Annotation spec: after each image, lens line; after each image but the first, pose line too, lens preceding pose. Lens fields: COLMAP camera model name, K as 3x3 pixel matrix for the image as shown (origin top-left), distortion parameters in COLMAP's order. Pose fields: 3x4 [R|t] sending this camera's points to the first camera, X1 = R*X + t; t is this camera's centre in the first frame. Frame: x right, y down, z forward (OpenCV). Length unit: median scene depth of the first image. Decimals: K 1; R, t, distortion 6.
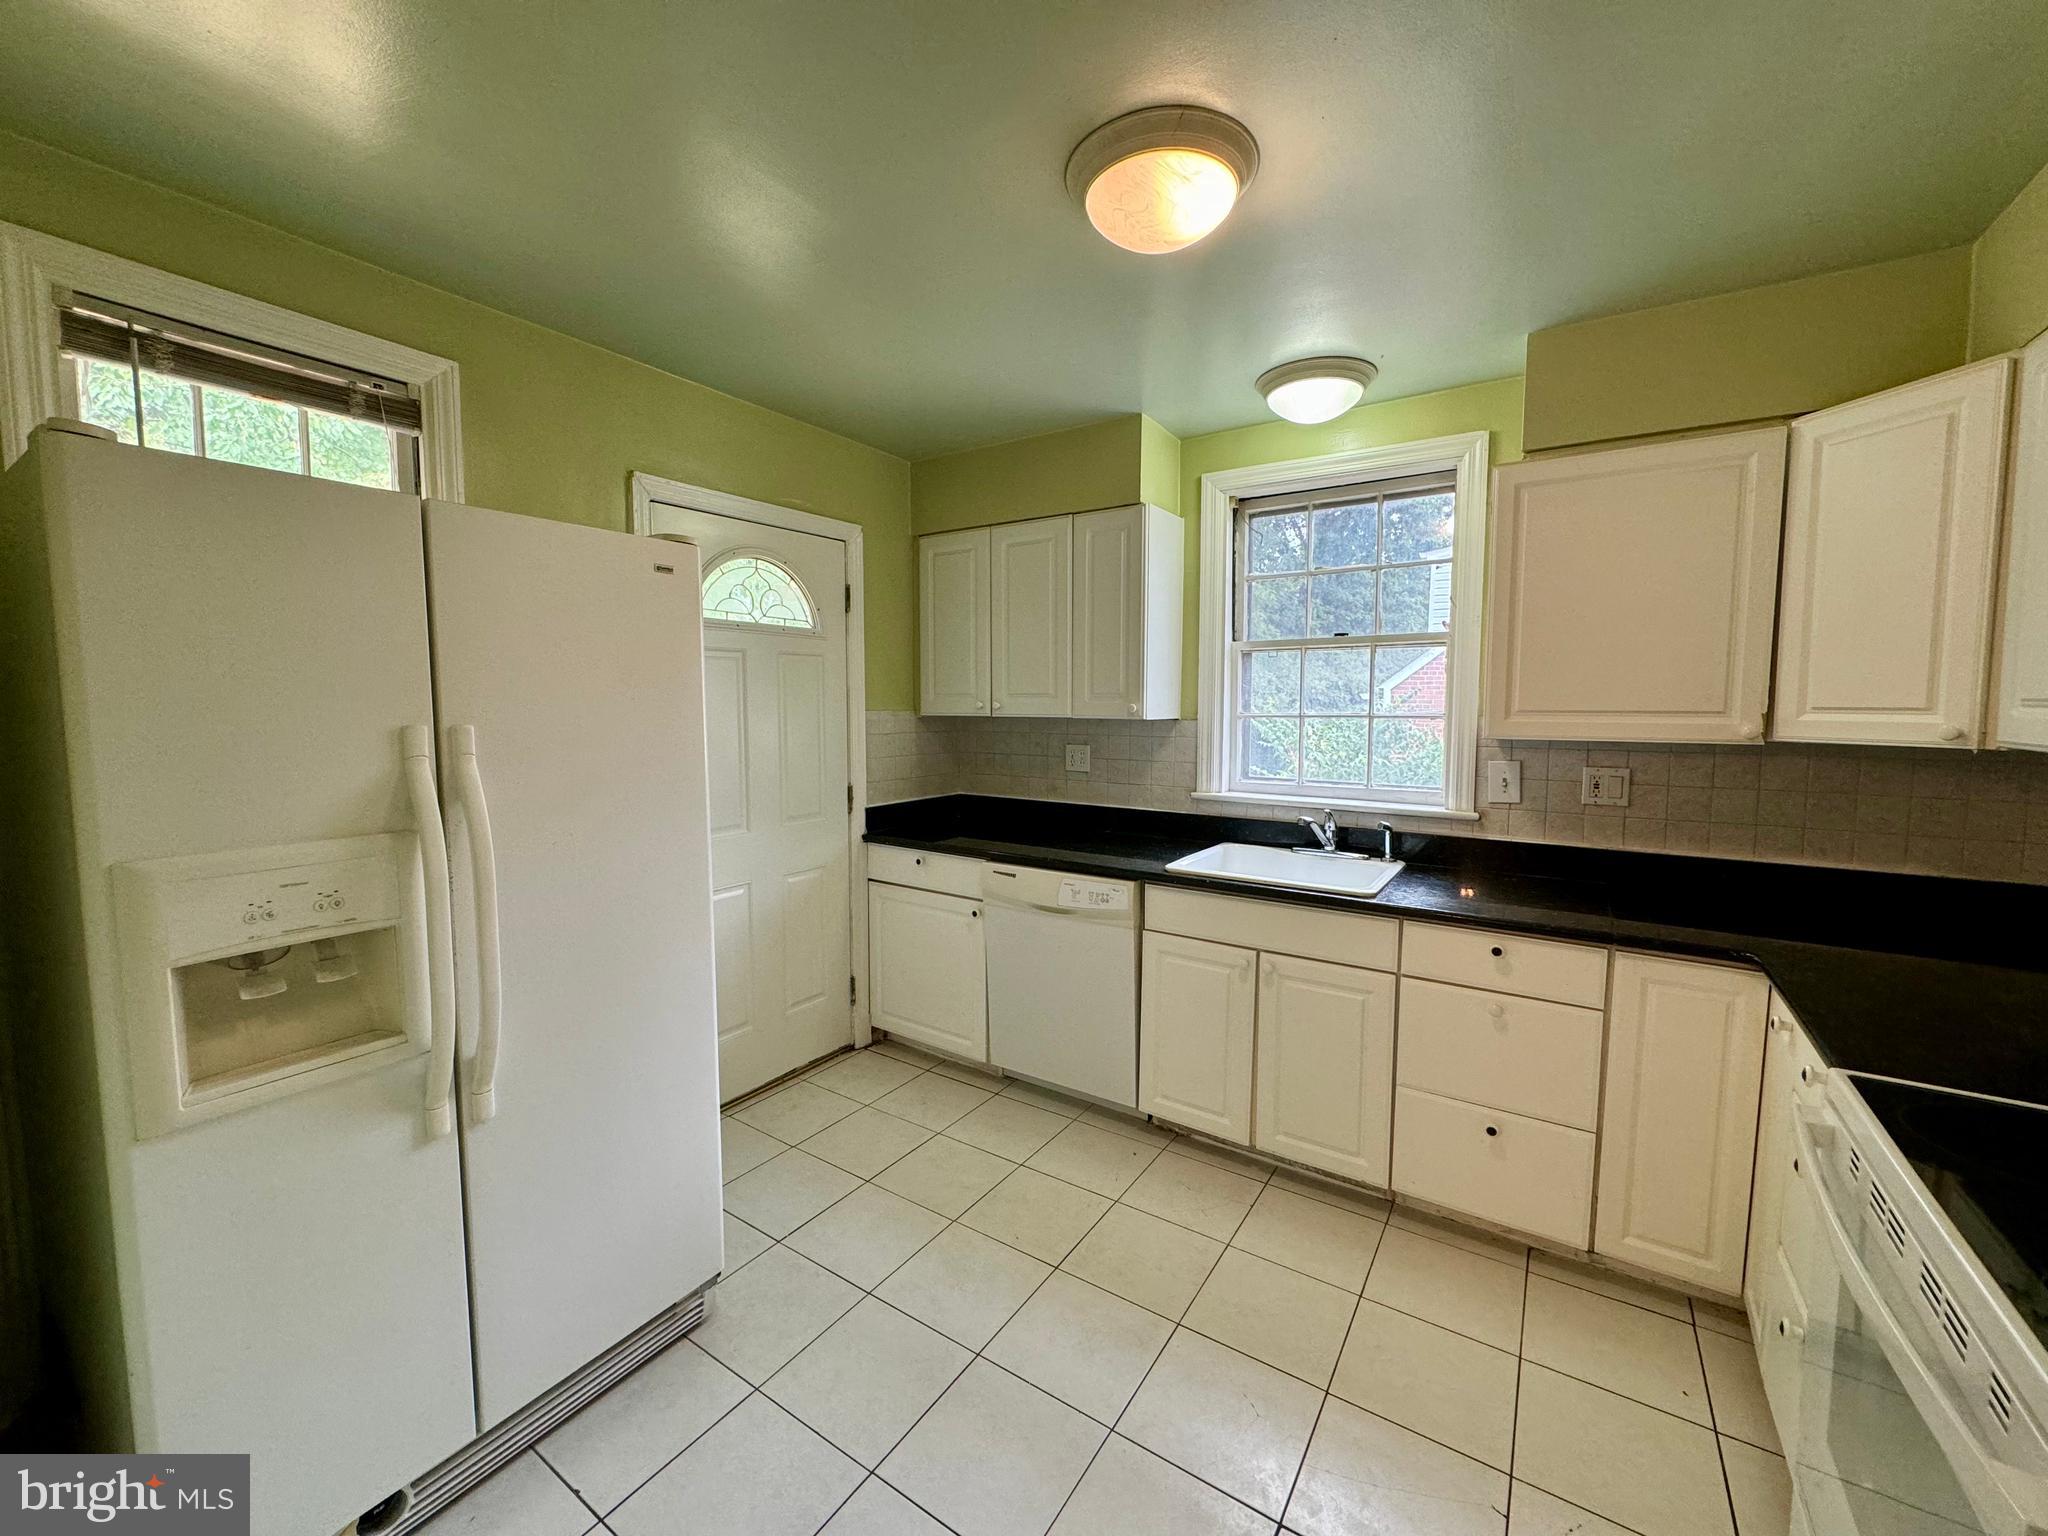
lens RADIAL K [[816.3, 0, 1027.9], [0, 816.3, 765.7], [0, 0, 1]] dist [0.000167, 0.000139]
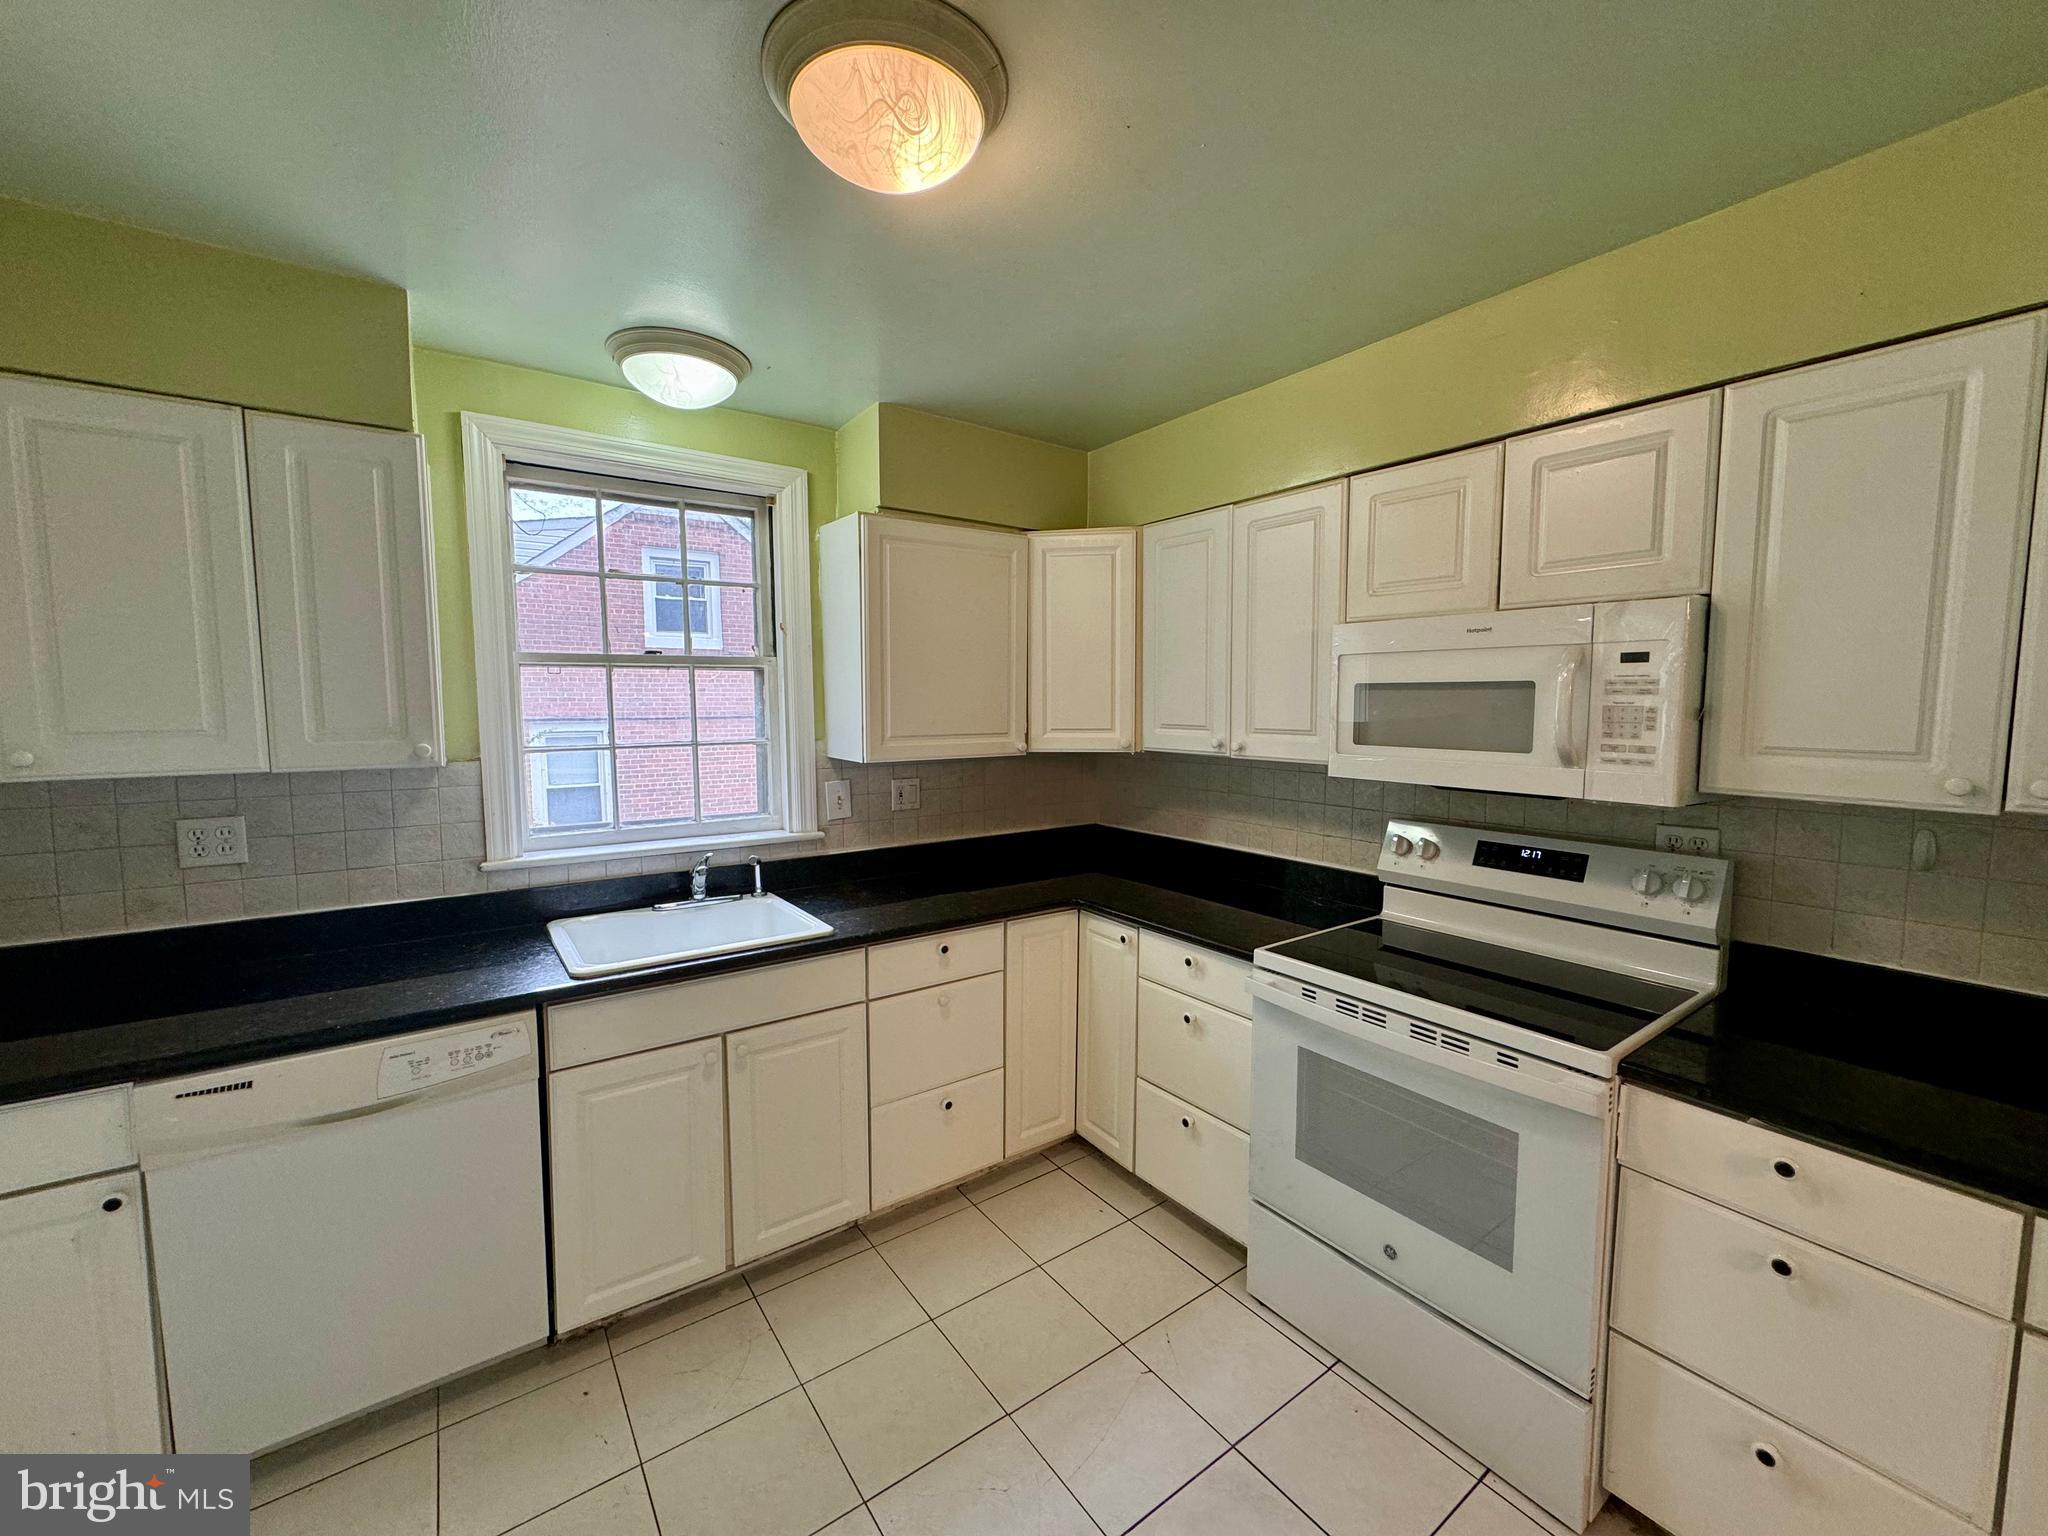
lens RADIAL K [[816.3, 0, 1024.6], [0, 816.3, 766.0], [0, 0, 1]] dist [0.000167, 0.000139]
pose [[0.355809, -0.076236, 0.931444, -0.347265], [0.076380, 0.995705, 0.052319, -0.064239], [-0.931432, 0.052528, 0.360104, 0.379022]]
